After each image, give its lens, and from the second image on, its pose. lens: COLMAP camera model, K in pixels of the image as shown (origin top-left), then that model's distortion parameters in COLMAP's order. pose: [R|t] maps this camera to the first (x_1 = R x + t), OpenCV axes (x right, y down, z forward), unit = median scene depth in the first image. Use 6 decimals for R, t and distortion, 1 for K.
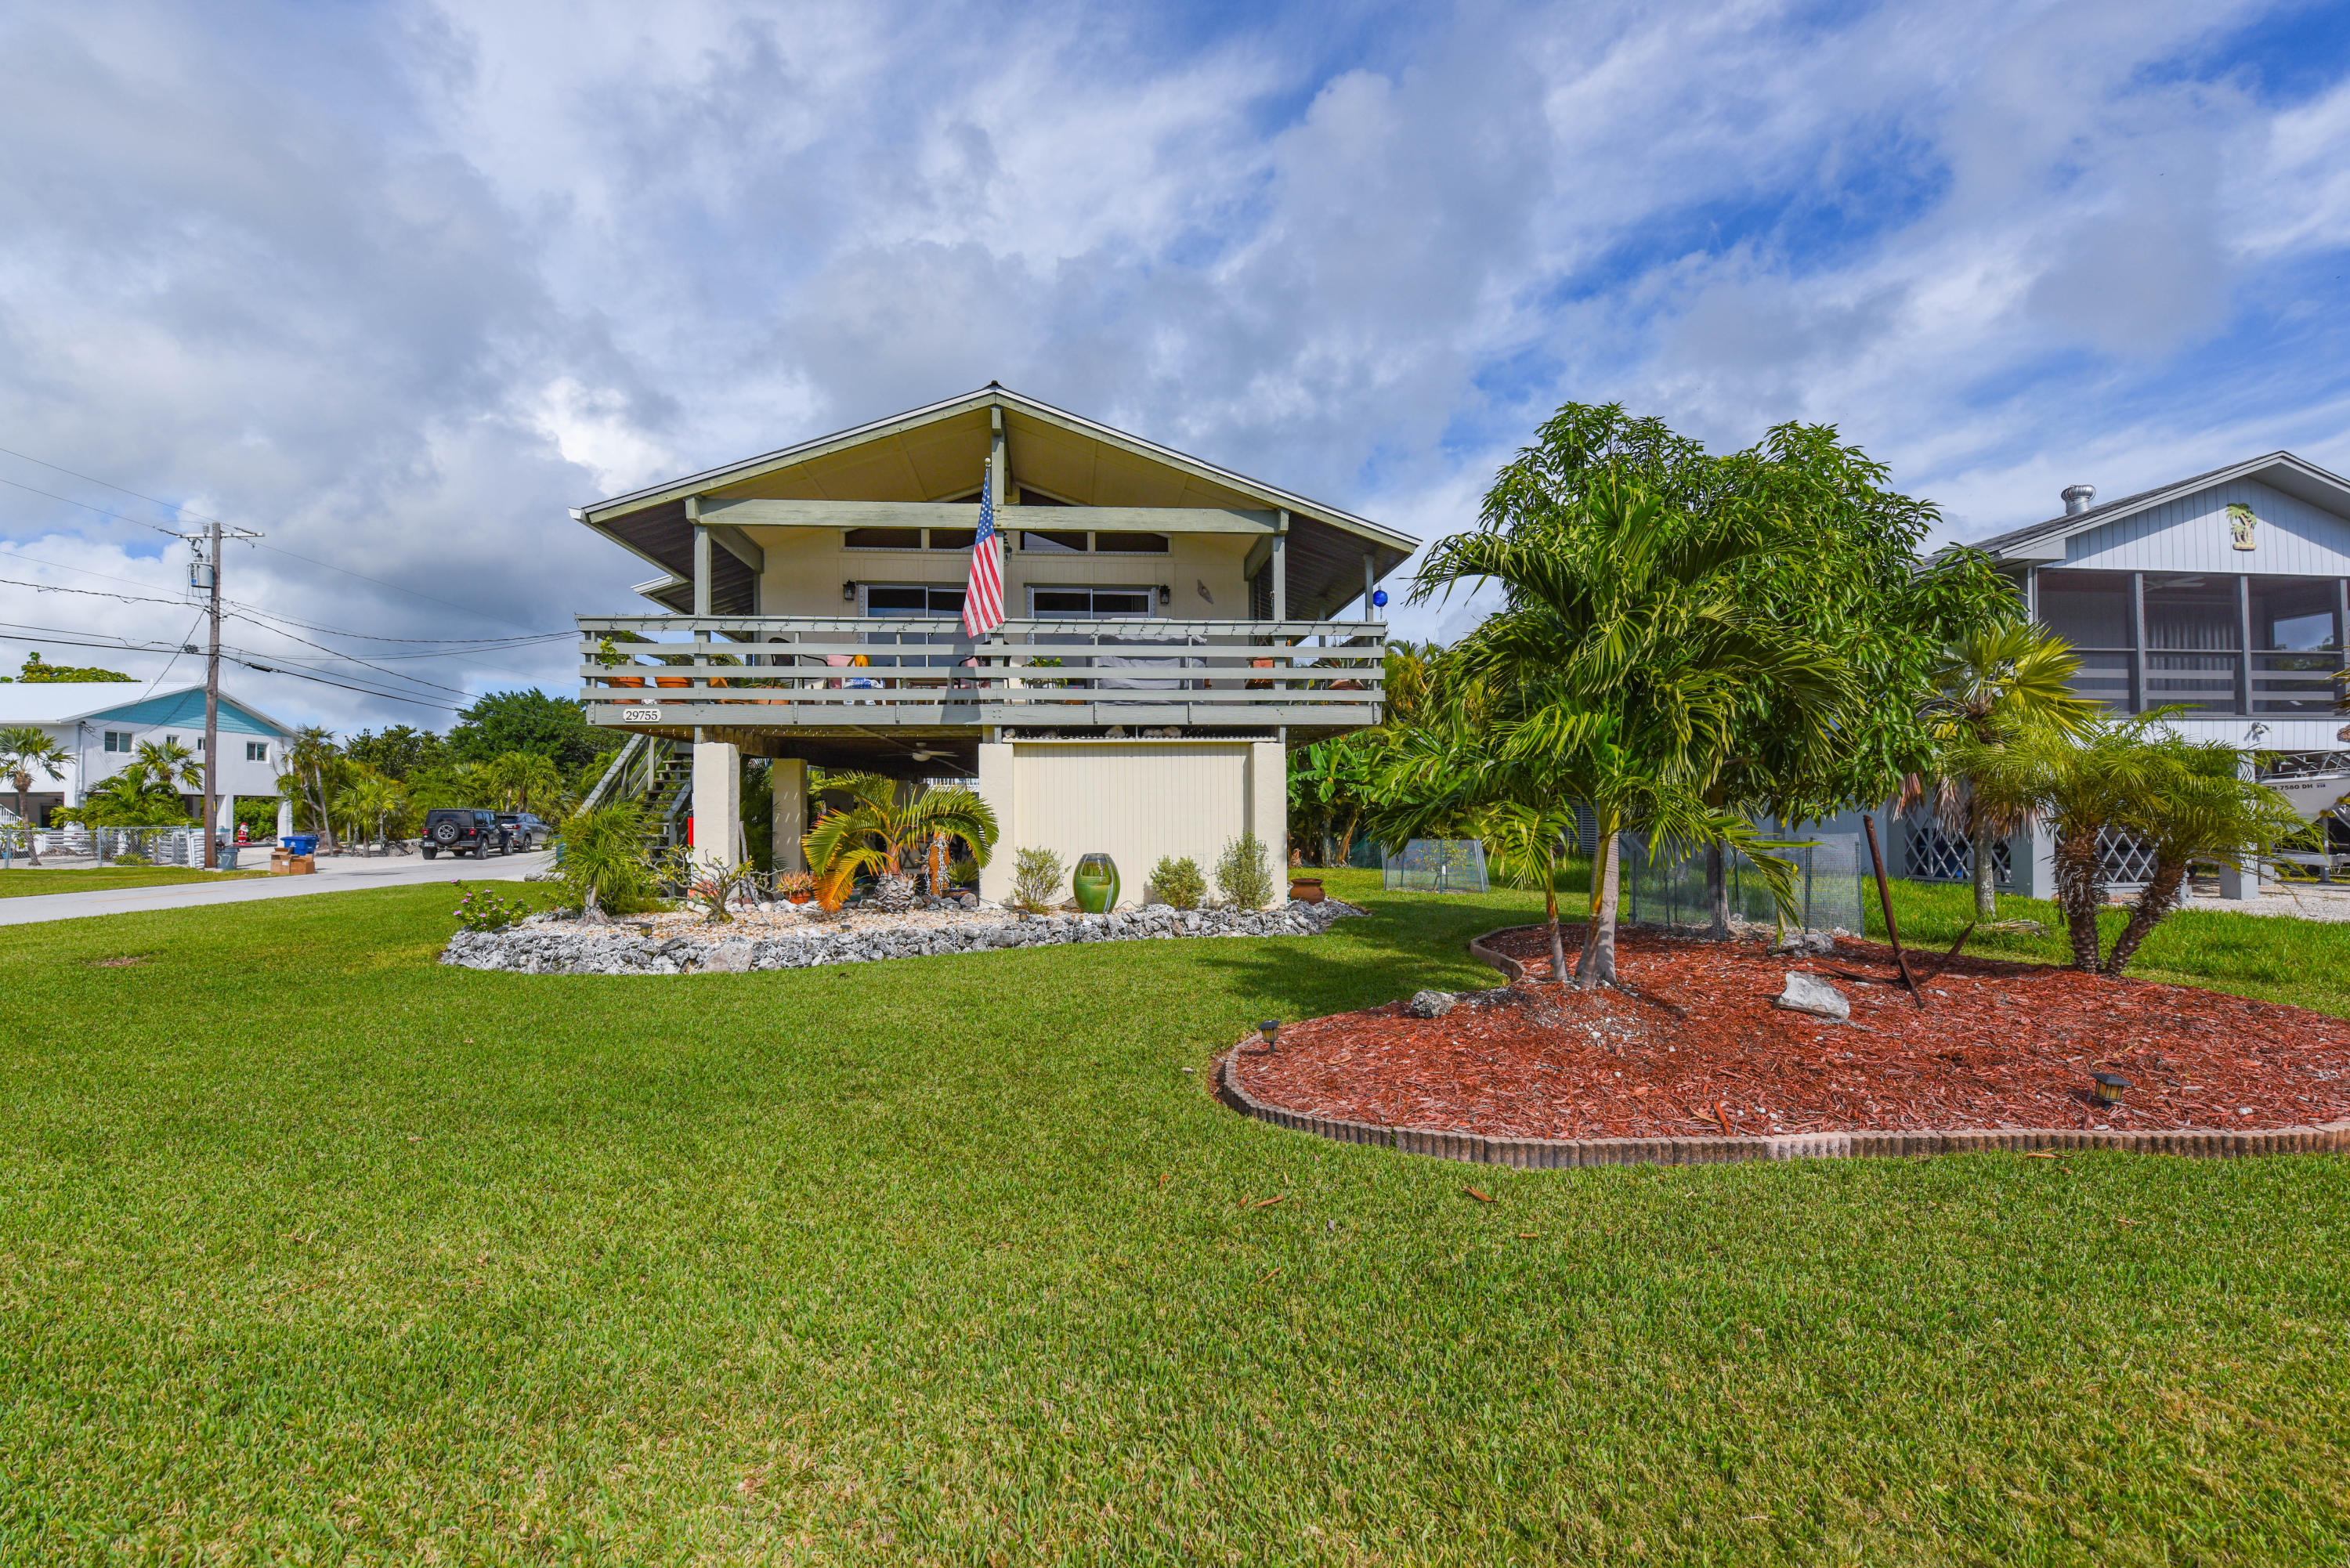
lens RADIAL K [[1044.9, 0, 1174.8], [0, 1044.9, 807.7], [0, 0, 1]] dist [-0.000858, -0.007913]
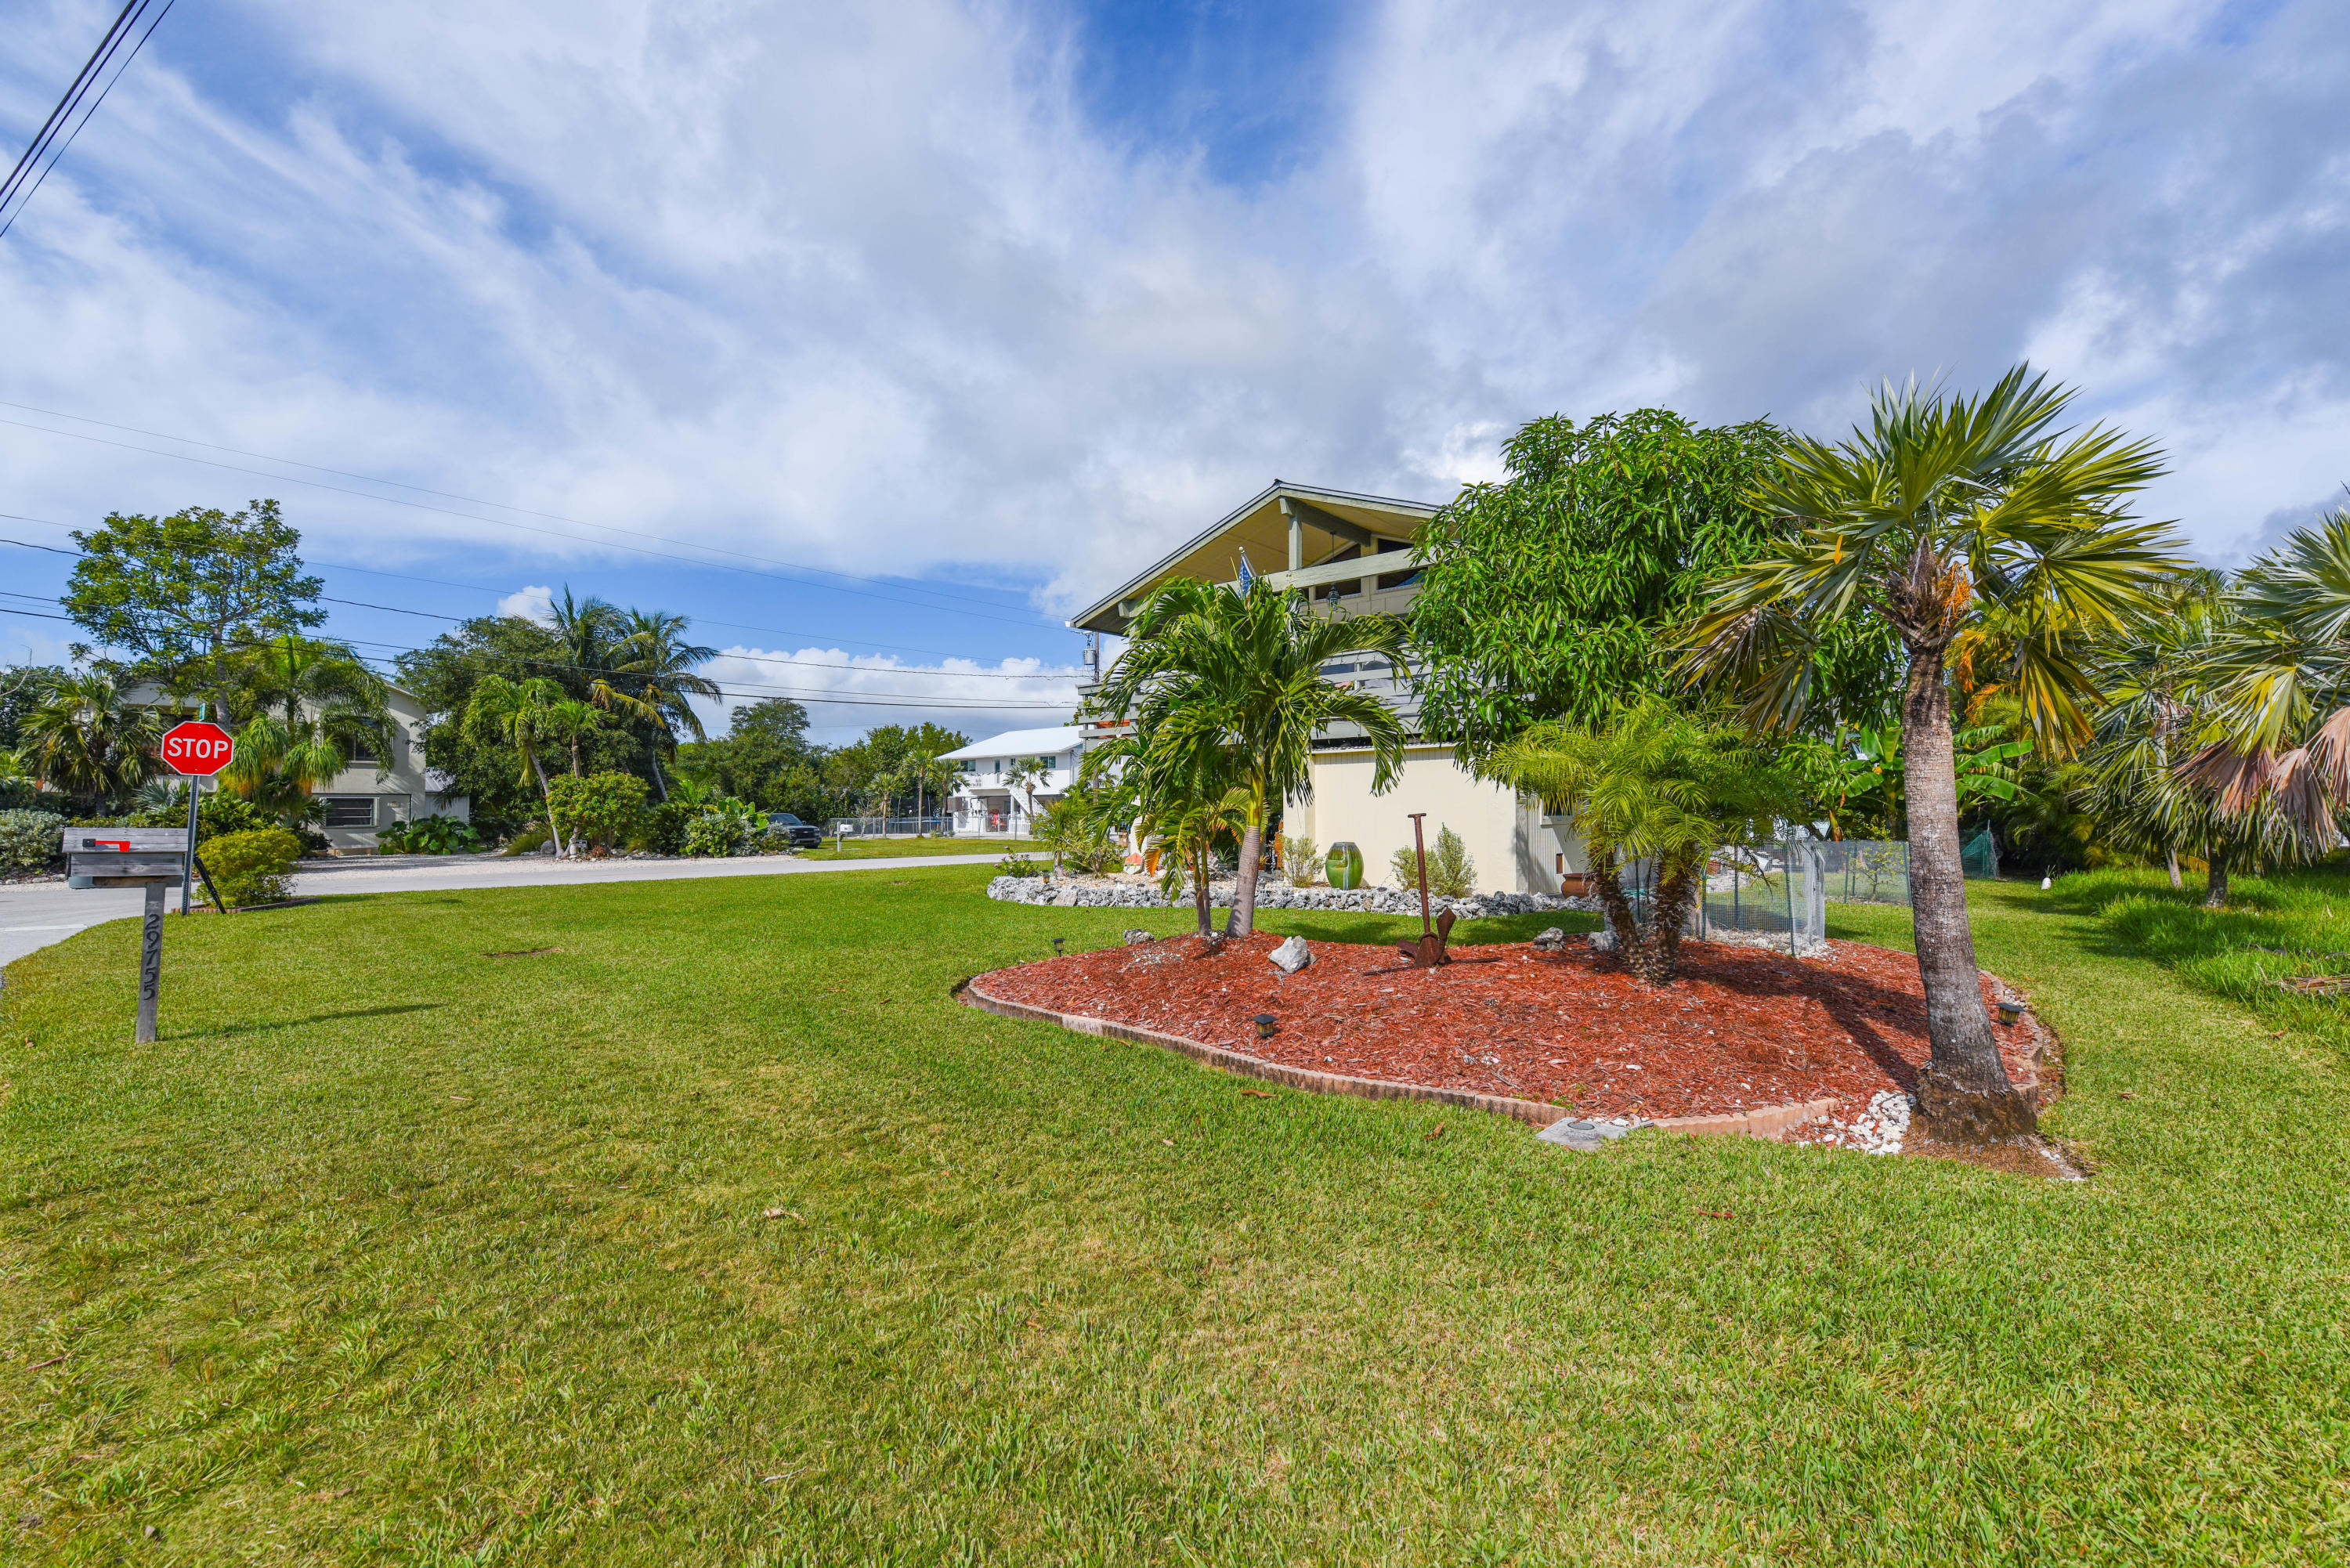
lens RADIAL K [[1044.9, 0, 1174.8], [0, 1044.9, 807.7], [0, 0, 1]] dist [-0.000858, -0.007913]
pose [[0.683577, 0.001212, -0.729878, 0.672598], [0.003331, 0.999983, 0.004780, -0.003271], [0.729871, -0.005699, 0.683561, 0.009037]]
